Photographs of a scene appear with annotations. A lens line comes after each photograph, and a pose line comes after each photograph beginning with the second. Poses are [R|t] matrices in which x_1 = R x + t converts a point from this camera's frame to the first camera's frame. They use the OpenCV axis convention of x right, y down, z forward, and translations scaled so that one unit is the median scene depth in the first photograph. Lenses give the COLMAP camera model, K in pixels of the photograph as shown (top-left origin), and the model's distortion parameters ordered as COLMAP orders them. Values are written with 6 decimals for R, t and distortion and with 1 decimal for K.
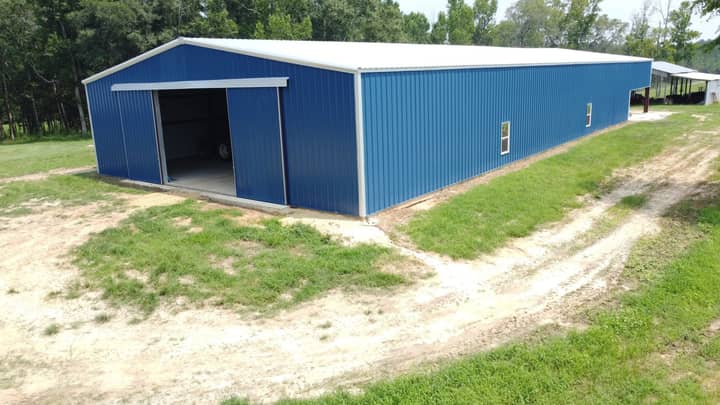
lens RADIAL K [[543.6, 0, 360.8], [0, 543.6, 202.8], [0, 0, 1]] dist [0.002376, -0.000996]
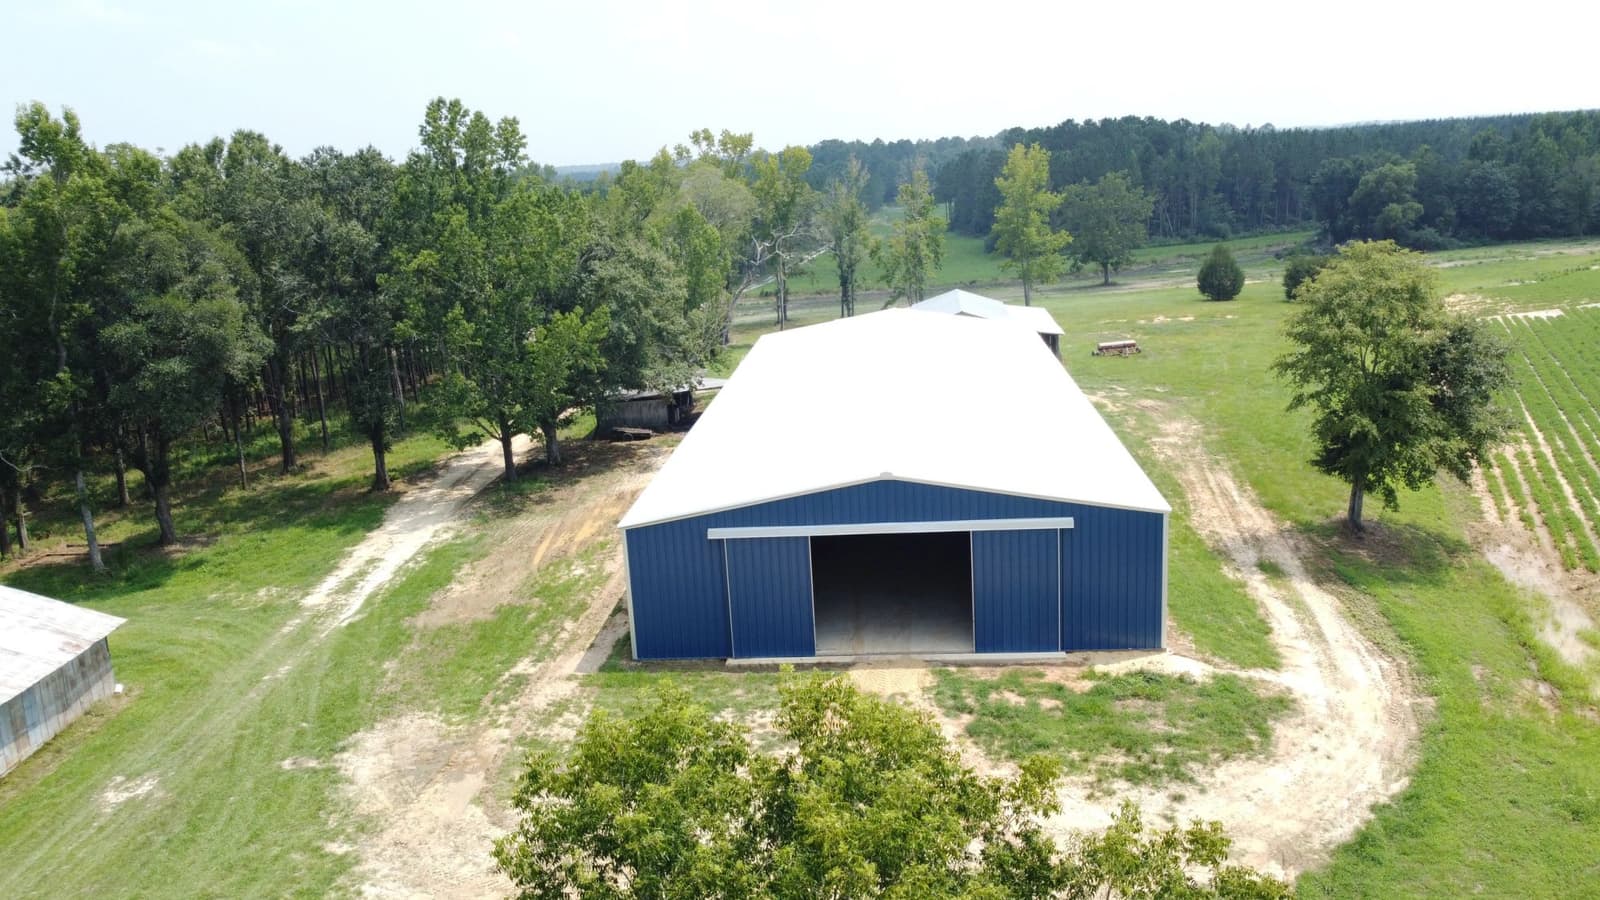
lens RADIAL K [[1208.1, 0, 799.1], [0, 1208.1, 450.1], [0, 0, 1]] dist [0.002376, -0.000996]
pose [[0.836556, -0.136758, 0.530539, -1.682540], [0.157215, 0.987542, 0.006664, -0.452493], [-0.524840, 0.077834, 0.847635, -0.538868]]
